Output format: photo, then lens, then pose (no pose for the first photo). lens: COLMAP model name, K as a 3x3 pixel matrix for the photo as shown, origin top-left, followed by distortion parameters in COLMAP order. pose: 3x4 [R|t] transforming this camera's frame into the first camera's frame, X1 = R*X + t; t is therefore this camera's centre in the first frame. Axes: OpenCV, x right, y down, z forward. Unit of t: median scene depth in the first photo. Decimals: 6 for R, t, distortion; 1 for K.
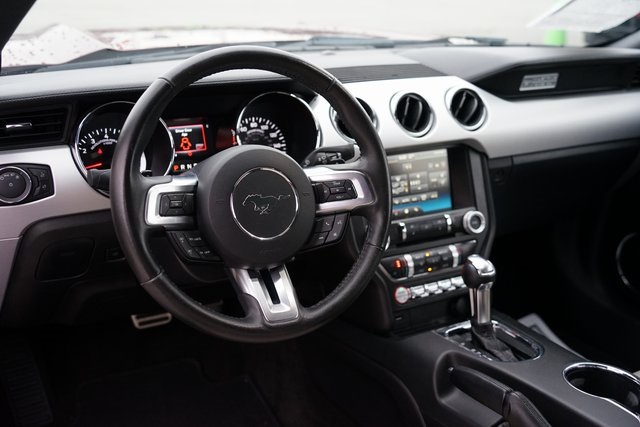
lens RADIAL K [[712.7, 0, 320.0], [0, 712.7, 213.5], [0, 0, 1]] dist [0.075554, 0.007378]
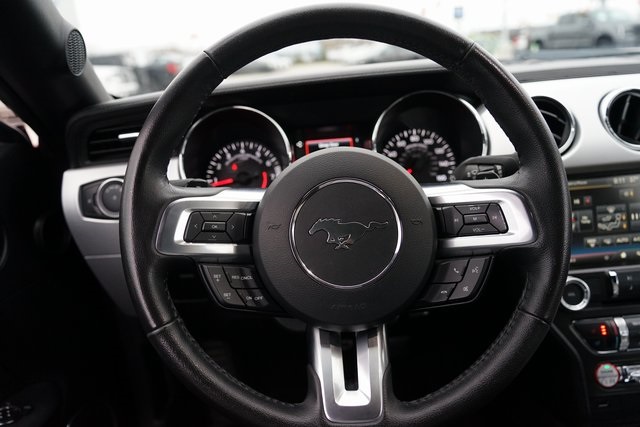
lens RADIAL K [[510.2, 0, 320.0], [0, 510.2, 213.5], [0, 0, 1]] dist [-0.038876, 0.012631]
pose [[0.884600, 0.038599, -0.464750, 0.098869], [-0.059577, 0.997757, -0.030532, -0.013407], [0.462529, 0.054698, 0.884915, 0.474264]]
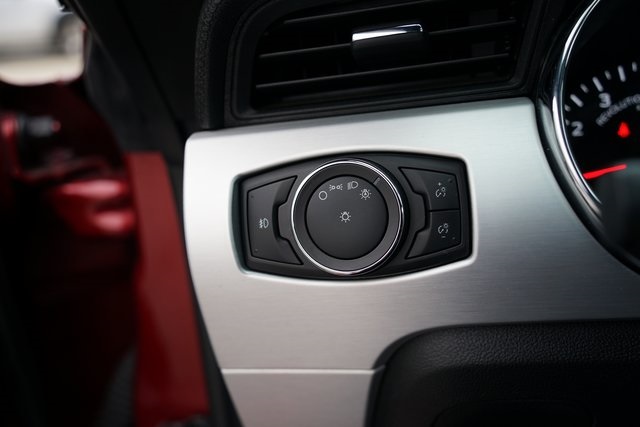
lens RADIAL K [[785.7, 0, 320.0], [0, 785.7, 213.5], [0, 0, 1]] dist [0.083794, 0.002890]
pose [[0.821452, 0.055555, -0.567565, -0.210740], [-0.081203, 0.996497, -0.019986, -0.029339], [0.564466, 0.062506, 0.823086, 0.620224]]
